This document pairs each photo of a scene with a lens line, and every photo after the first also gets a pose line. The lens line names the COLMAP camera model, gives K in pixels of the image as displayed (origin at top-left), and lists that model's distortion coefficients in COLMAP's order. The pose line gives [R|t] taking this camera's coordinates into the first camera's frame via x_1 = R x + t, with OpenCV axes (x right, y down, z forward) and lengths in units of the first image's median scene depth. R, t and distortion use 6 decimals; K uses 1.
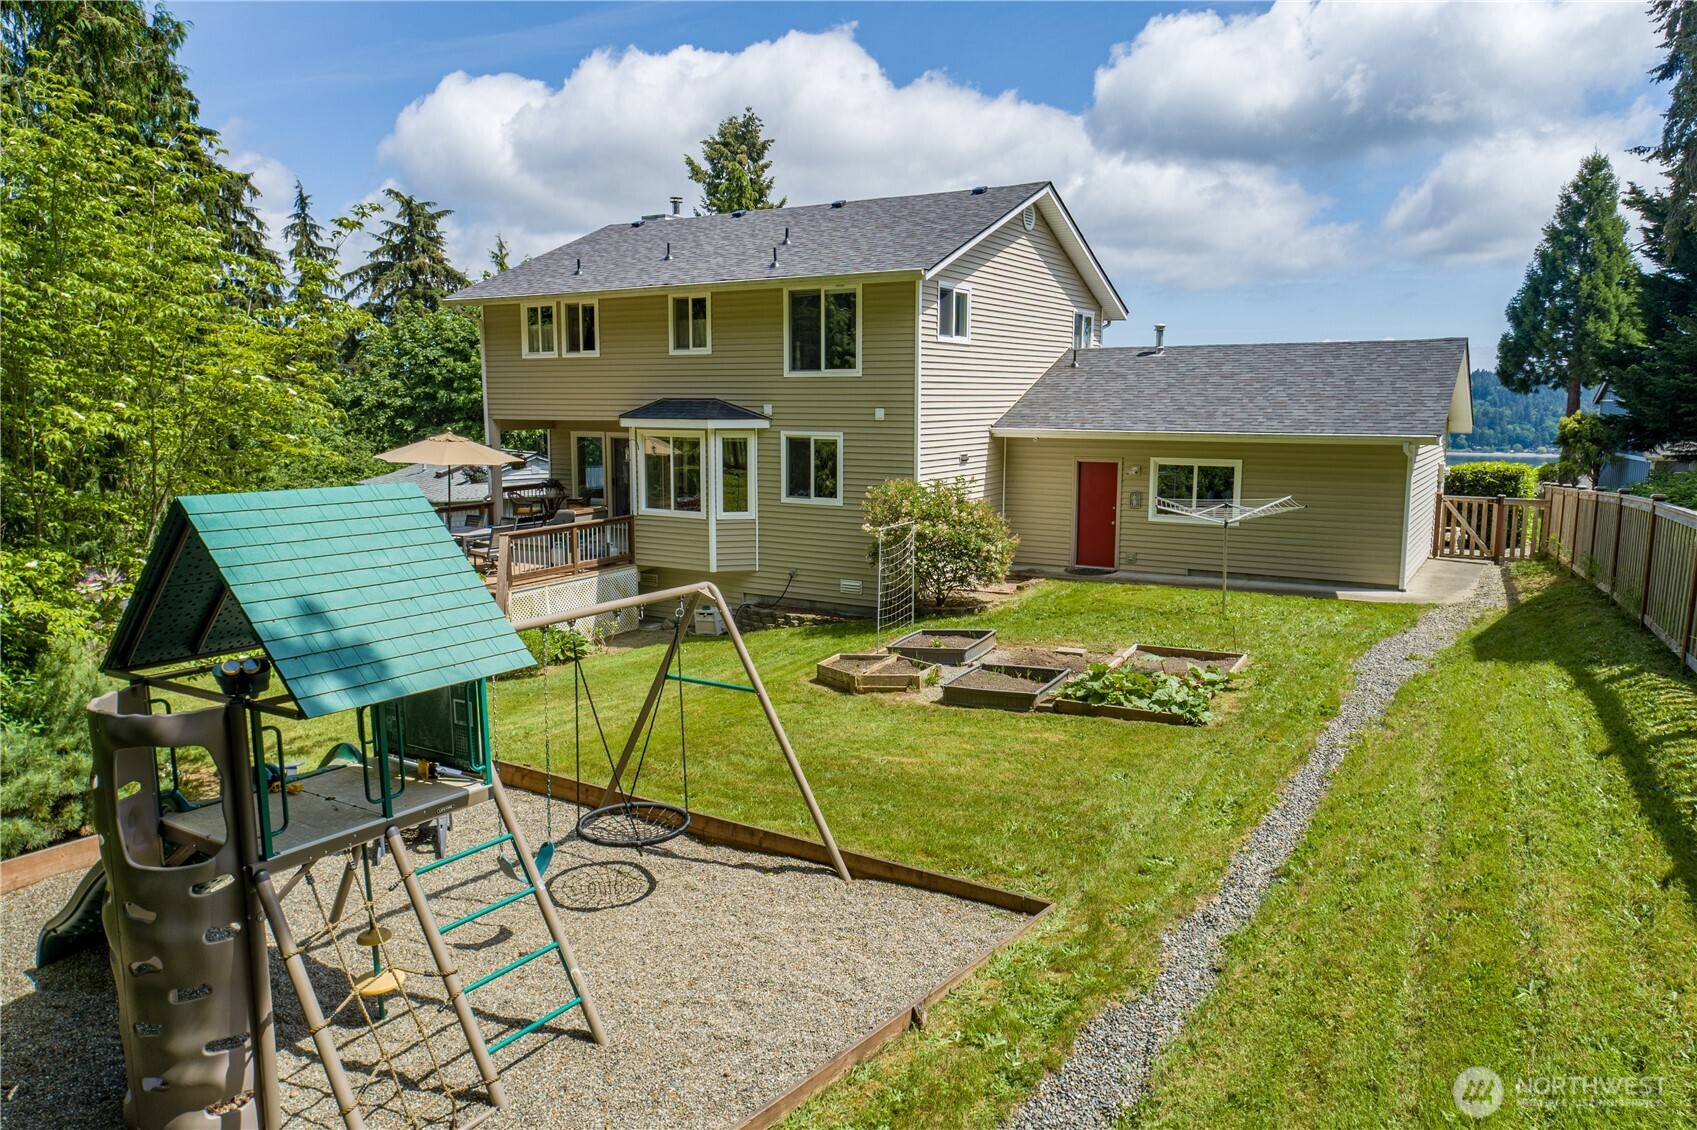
lens RADIAL K [[1171.3, 0, 848.7], [0, 1171.3, 570.5], [0, 0, 1]] dist [-0.007772, 0.018590]
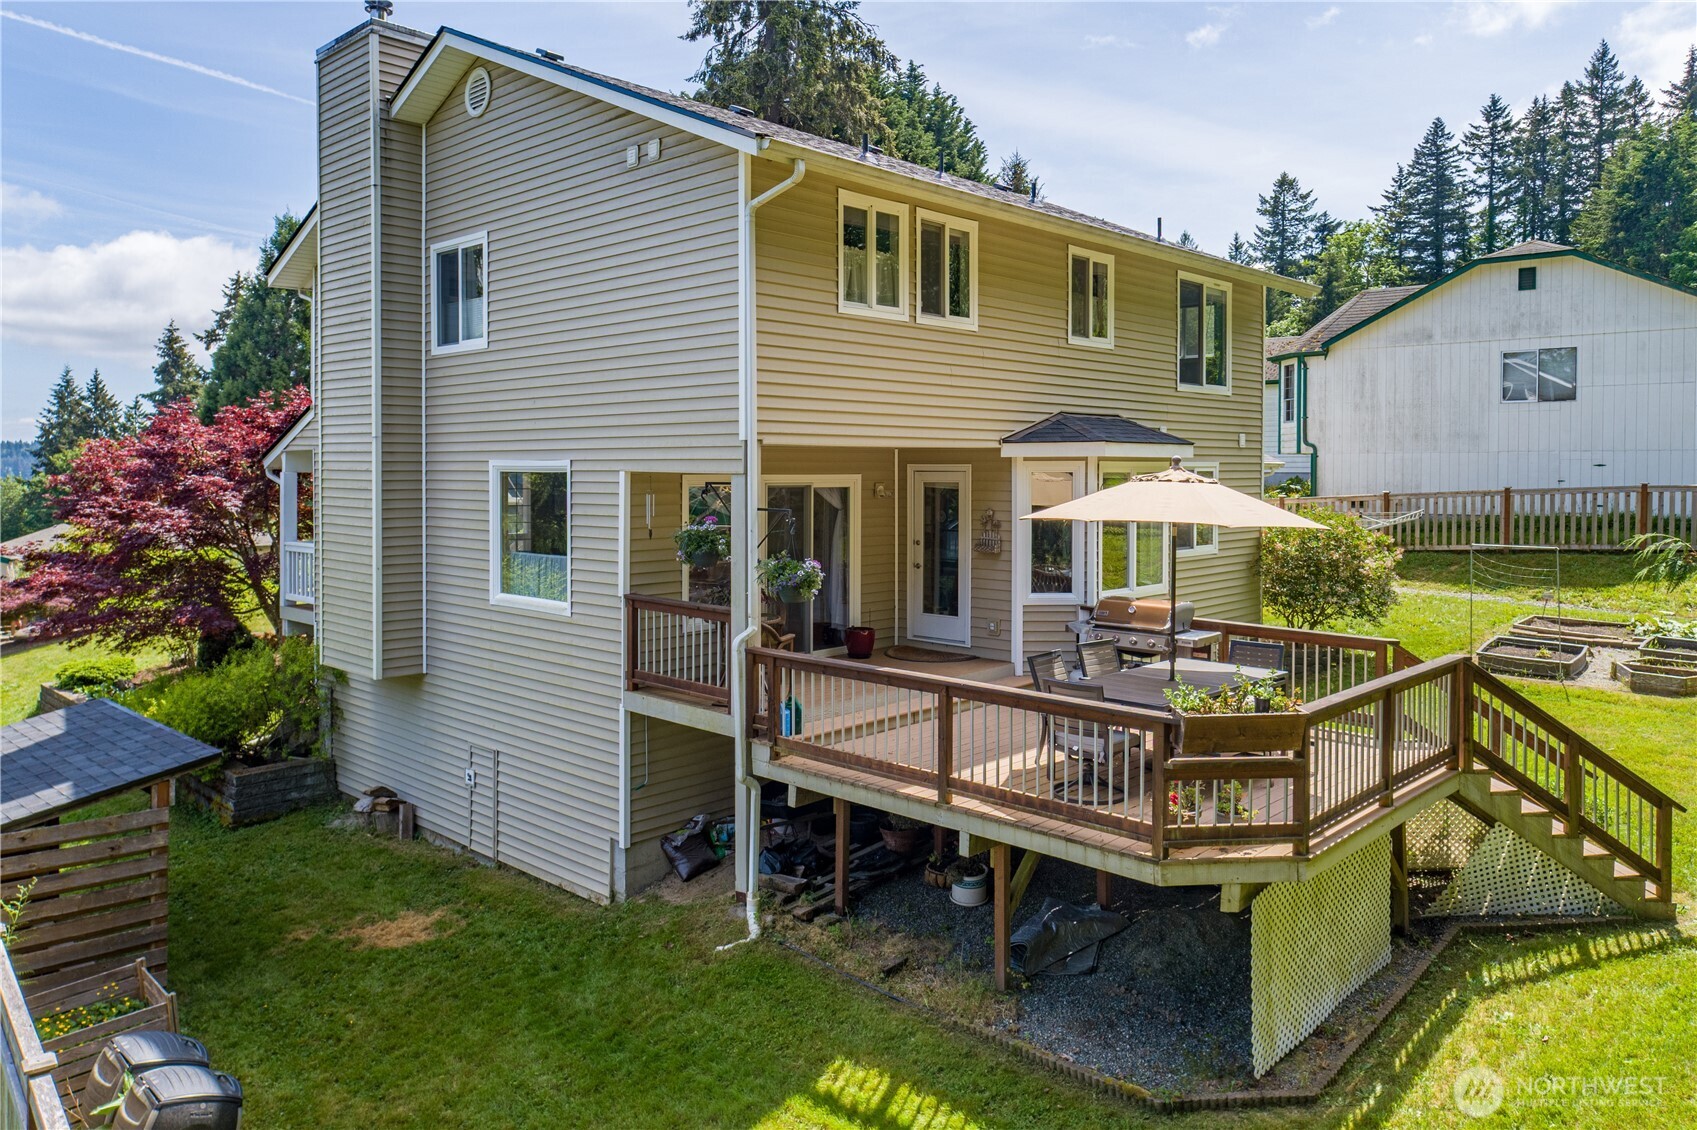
lens RADIAL K [[1171.3, 0, 859.1], [0, 1171.3, 466.9], [0, 0, 1]] dist [-0.007772, 0.018590]
pose [[0.202438, -0.013389, 0.979204, -0.770609], [0.128645, 0.991605, -0.013038, -0.123184], [-0.970809, 0.128609, 0.202460, 0.973339]]
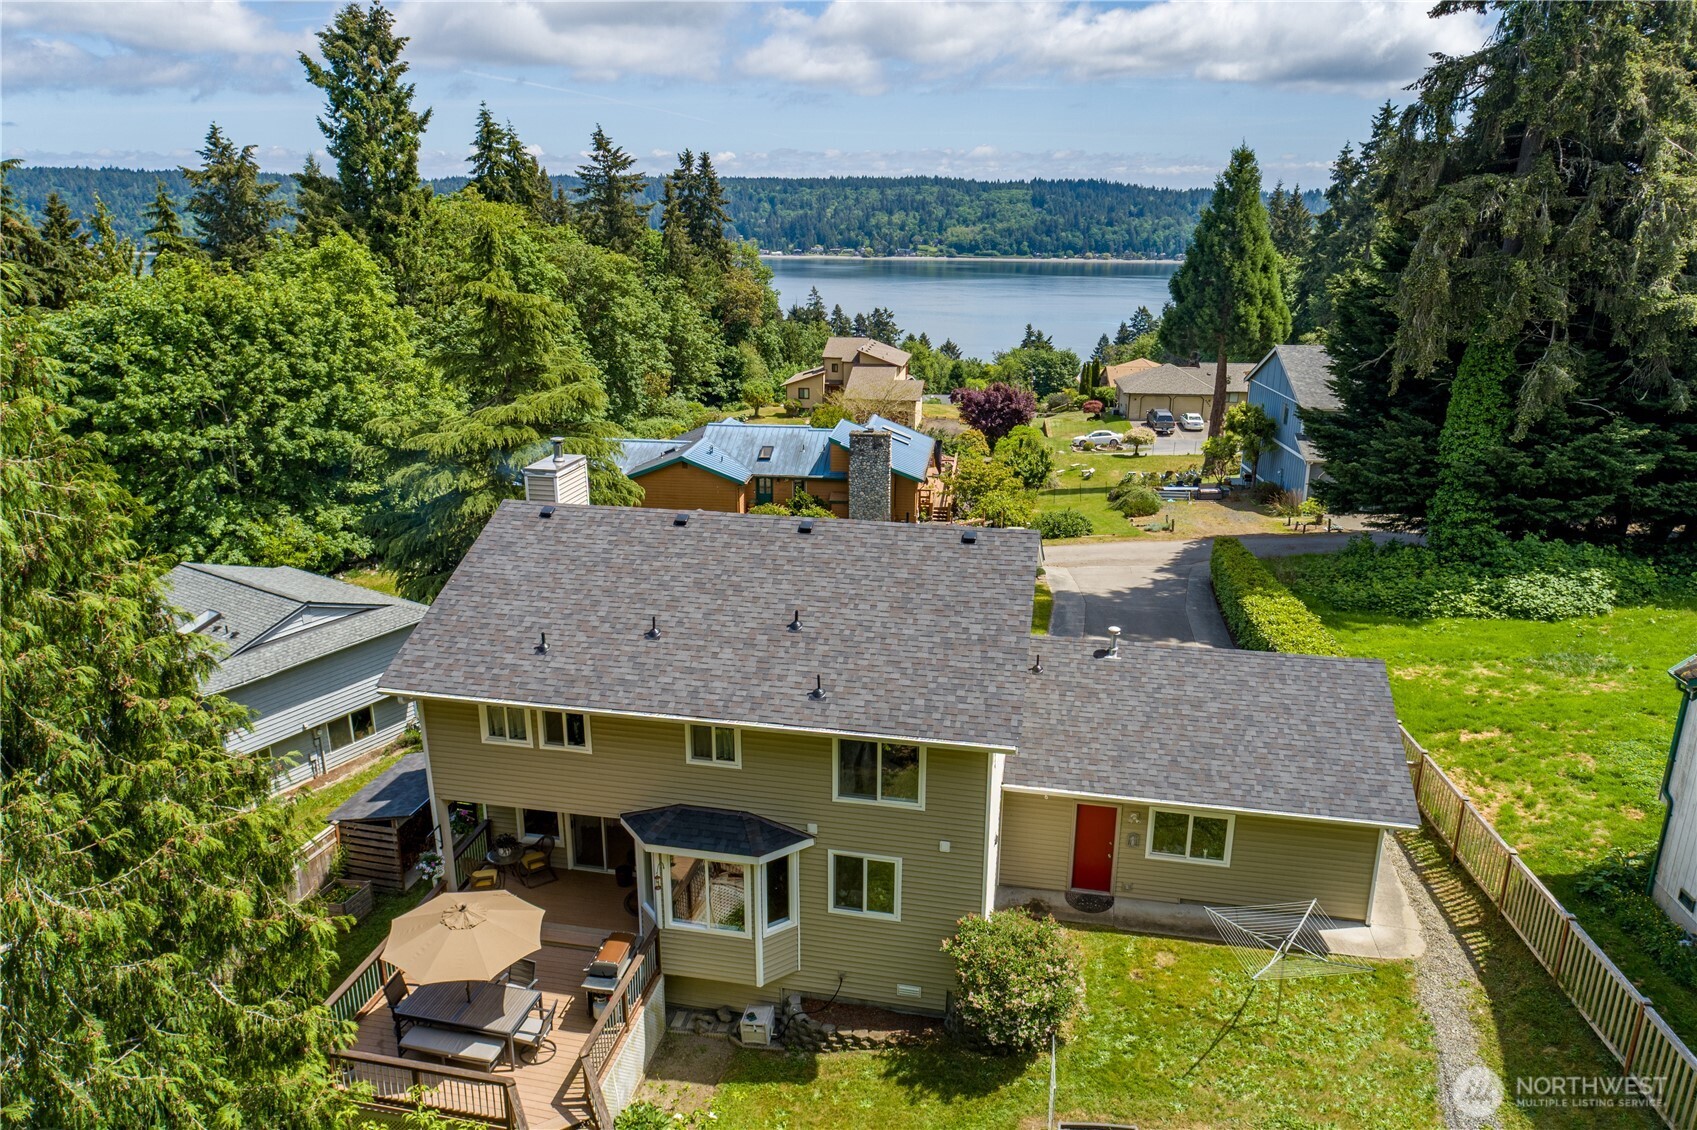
lens RADIAL K [[1171.3, 0, 846.6], [0, 1171.3, 548.0], [0, 0, 1]] dist [-0.007772, 0.018590]
pose [[0.939412, -0.098762, 0.328253, -0.316563], [0.044947, 0.984817, 0.167674, -0.494137], [-0.339830, -0.142761, 0.929589, 0.114836]]
